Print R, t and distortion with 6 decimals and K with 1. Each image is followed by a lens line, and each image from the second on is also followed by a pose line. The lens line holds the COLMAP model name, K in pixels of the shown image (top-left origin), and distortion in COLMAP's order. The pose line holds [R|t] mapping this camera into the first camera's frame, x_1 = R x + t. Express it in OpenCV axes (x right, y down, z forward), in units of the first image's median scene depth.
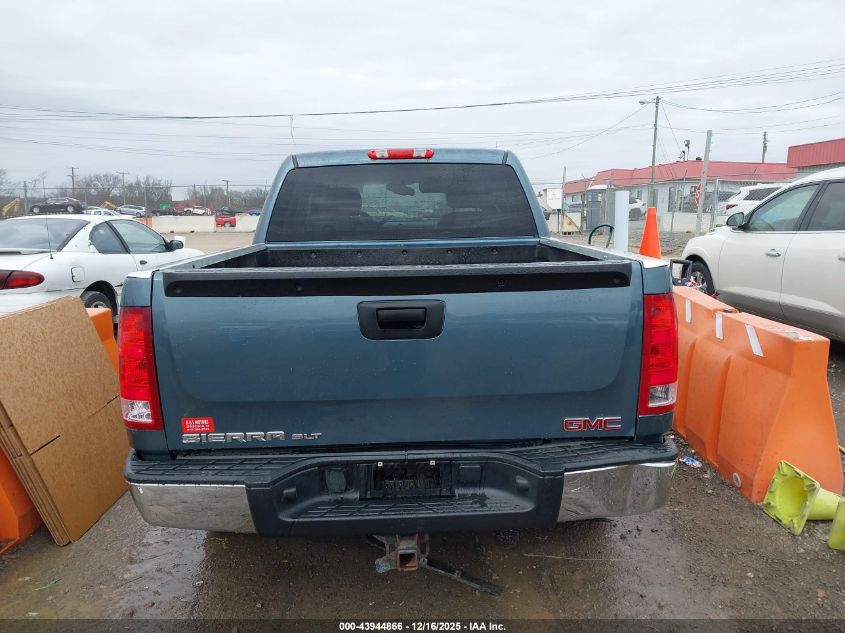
lens RADIAL K [[658.1, 0, 432.0], [0, 658.1, 332.0], [0, 0, 1]] dist [0.020762, -0.047863]
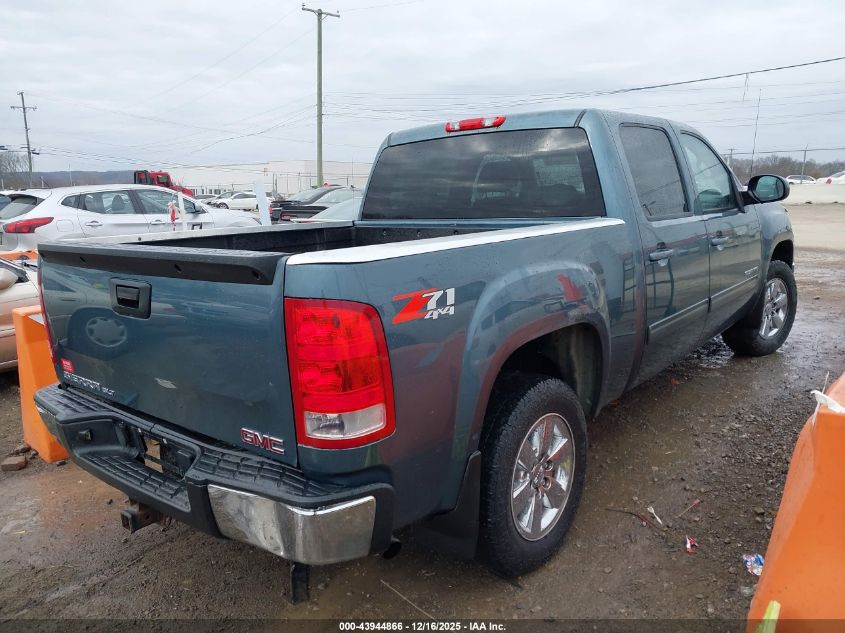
lens RADIAL K [[658.1, 0, 413.0], [0, 658.1, 318.0], [0, 0, 1]] dist [0.020762, -0.047863]
pose [[0.737560, 0.115137, -0.665394, 0.551308], [-0.102235, 0.993038, 0.058509, -0.051915], [0.667498, 0.024873, 0.744196, 0.287485]]
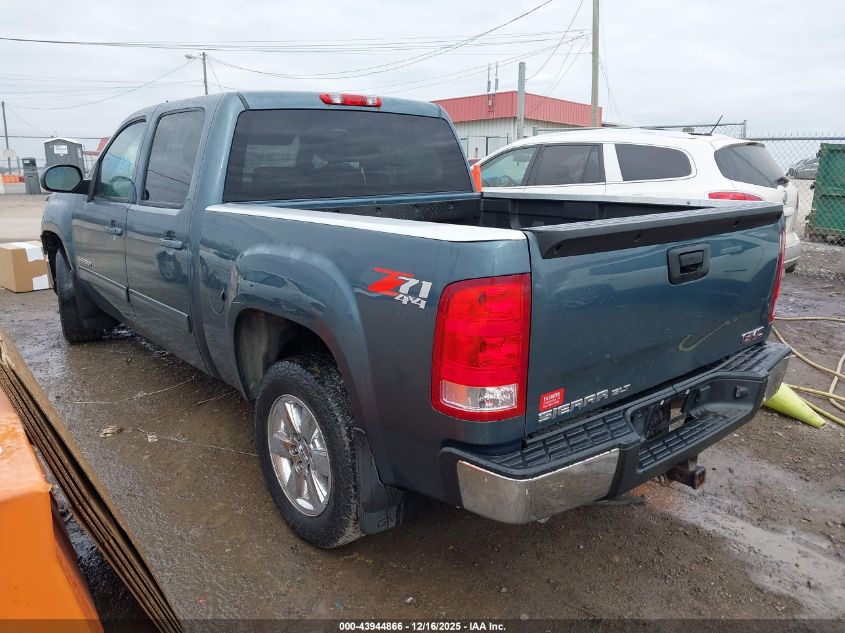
lens RADIAL K [[658.1, 0, 433.7], [0, 658.1, 325.8], [0, 0, 1]] dist [0.020762, -0.047863]
pose [[0.777681, -0.137889, 0.613351, -0.587109], [0.107572, 0.990447, 0.086272, -0.031035], [-0.619388, -0.001112, 0.785085, 0.227965]]
